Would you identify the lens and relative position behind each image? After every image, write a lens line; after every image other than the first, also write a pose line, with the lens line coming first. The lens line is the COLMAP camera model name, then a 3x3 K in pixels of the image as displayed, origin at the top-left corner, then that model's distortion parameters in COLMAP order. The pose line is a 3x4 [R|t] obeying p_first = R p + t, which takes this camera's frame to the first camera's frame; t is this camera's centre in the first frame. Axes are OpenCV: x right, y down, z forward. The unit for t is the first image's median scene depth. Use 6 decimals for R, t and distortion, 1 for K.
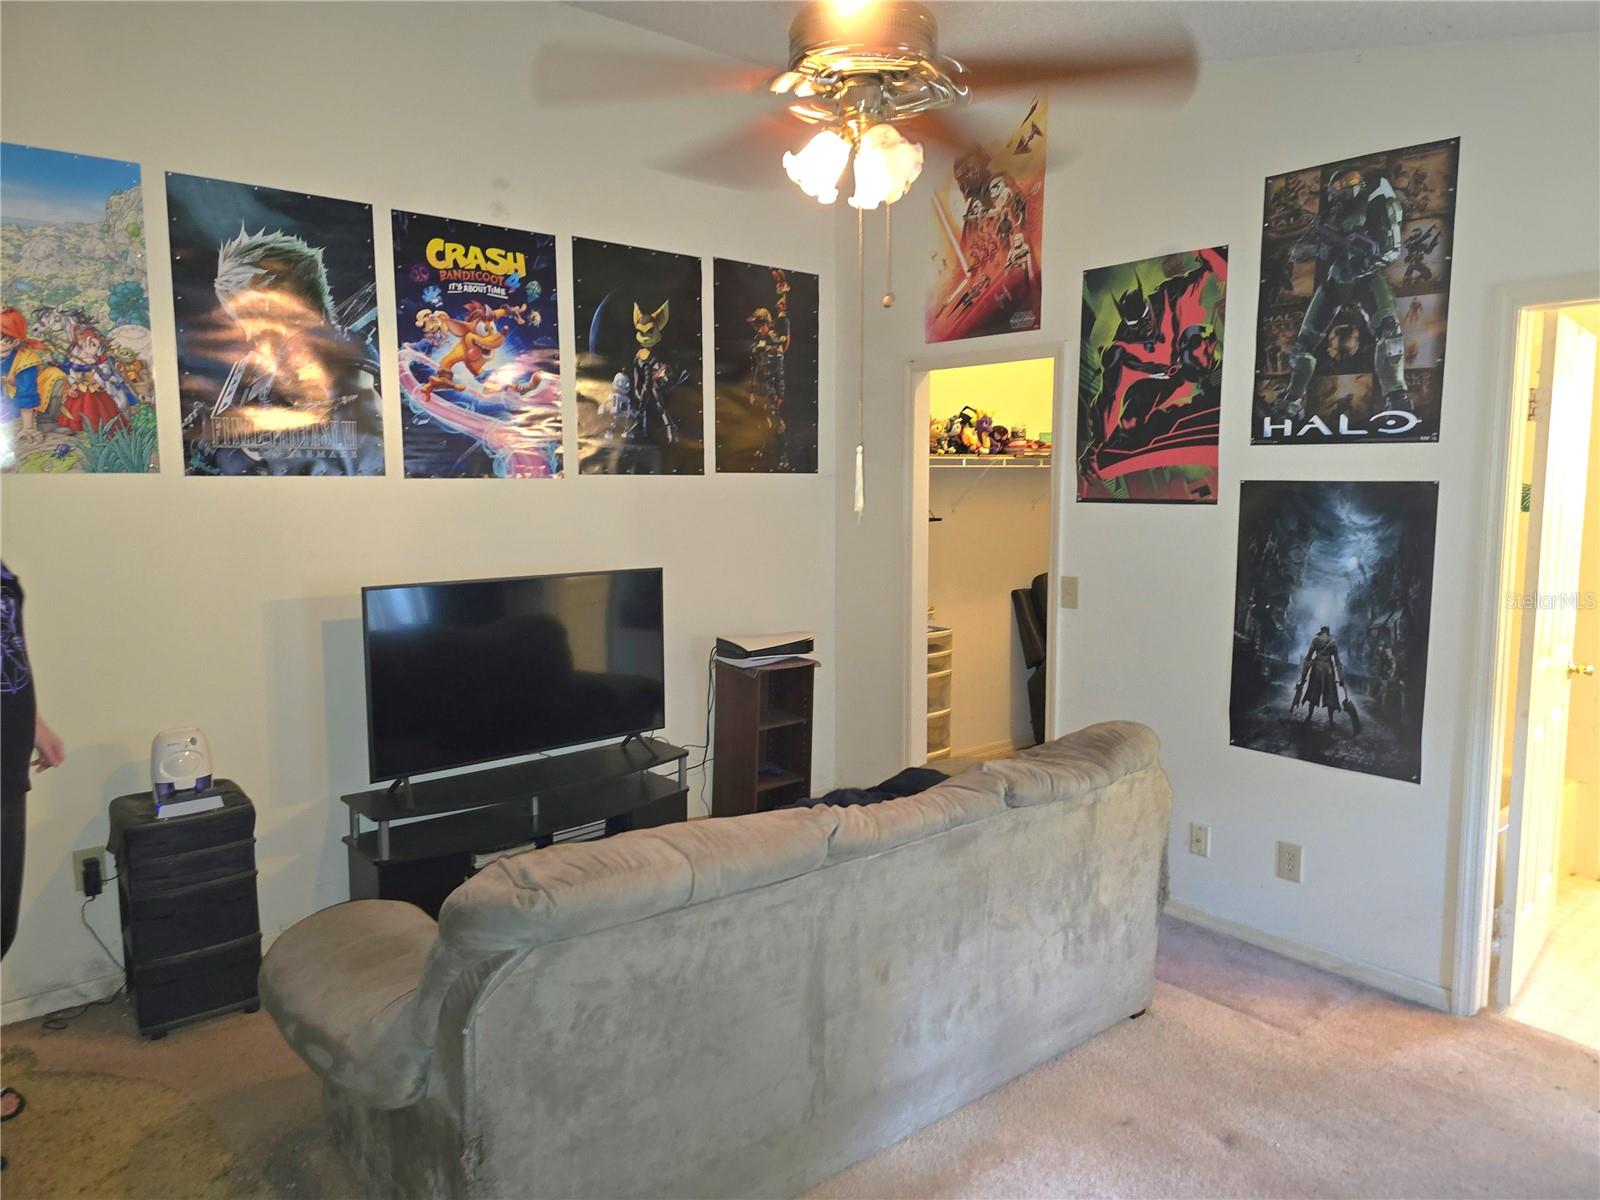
lens RADIAL K [[1071.8, 0, 798.2], [0, 1071.8, 598.4], [0, 0, 1]] dist [0.041302, -0.044283]
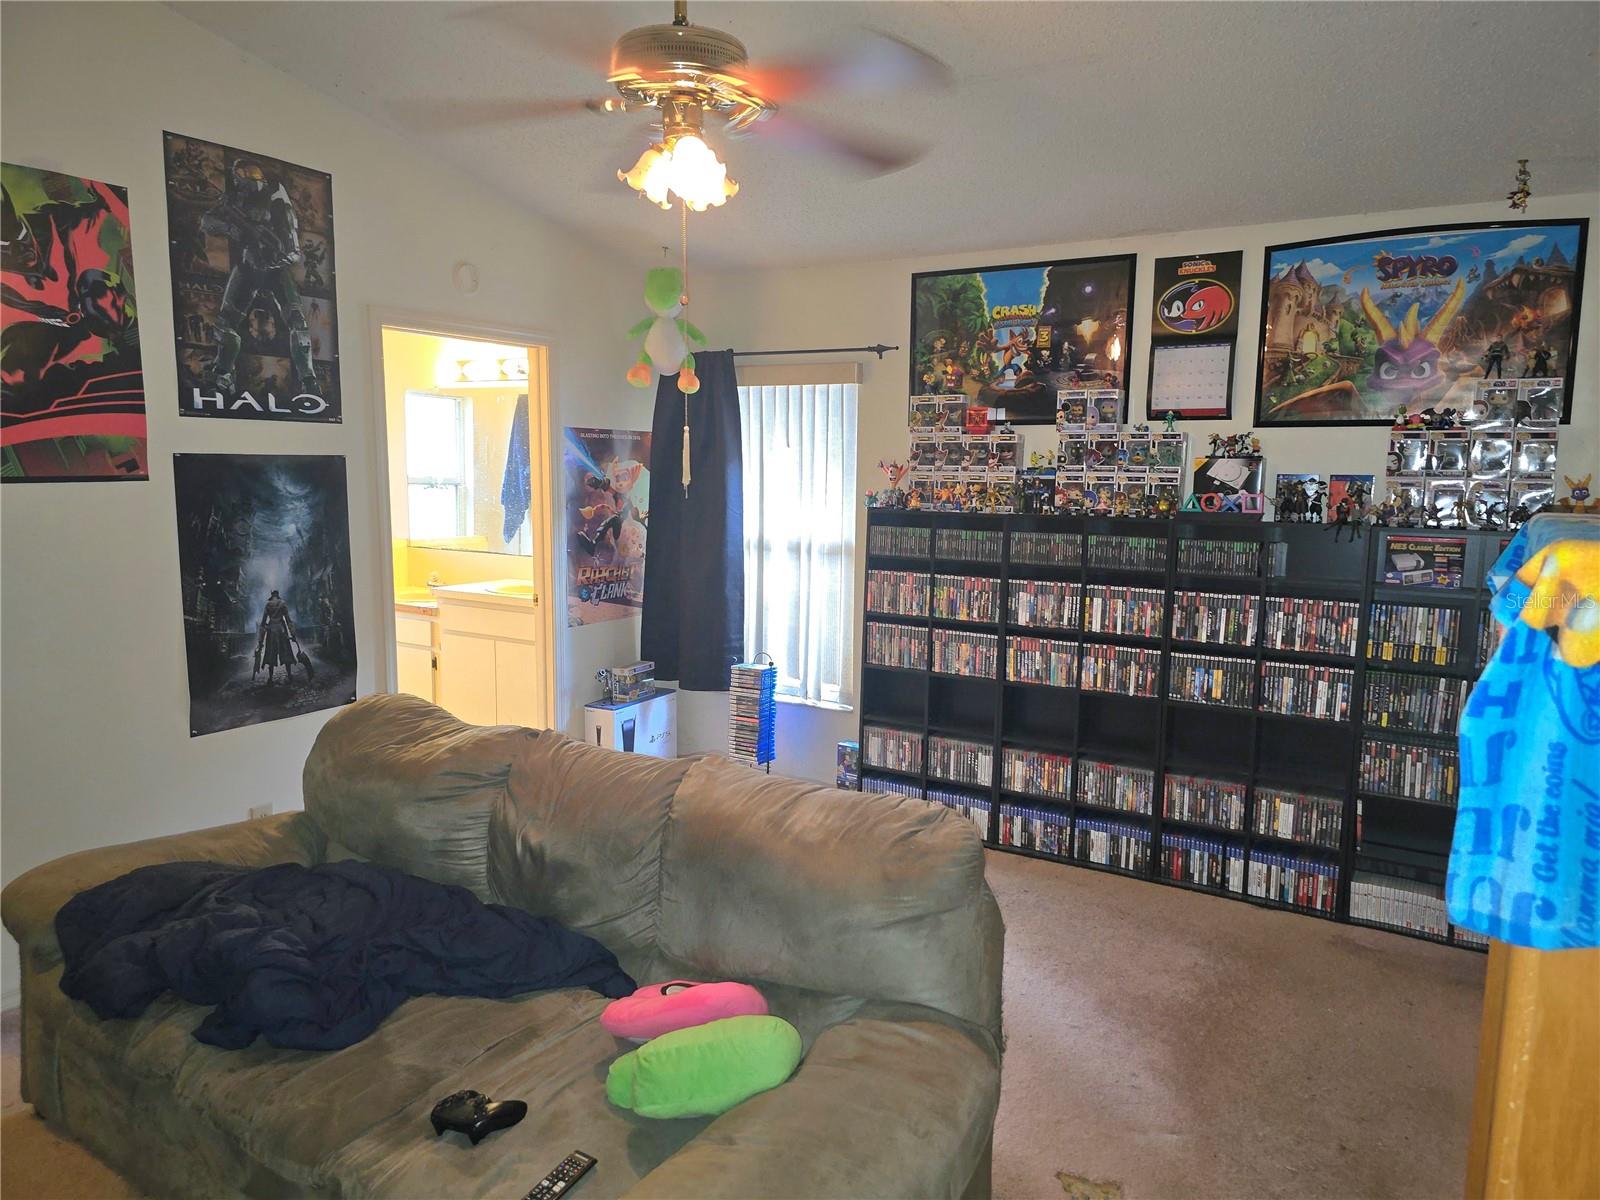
lens RADIAL K [[1071.8, 0, 796.6], [0, 1071.8, 597.6], [0, 0, 1]] dist [0.041302, -0.044283]
pose [[-0.319654, -0.125769, 0.939151, -0.684597], [0.098122, 0.981430, 0.164828, -0.092969], [-0.942440, 0.144839, -0.301377, 0.832998]]
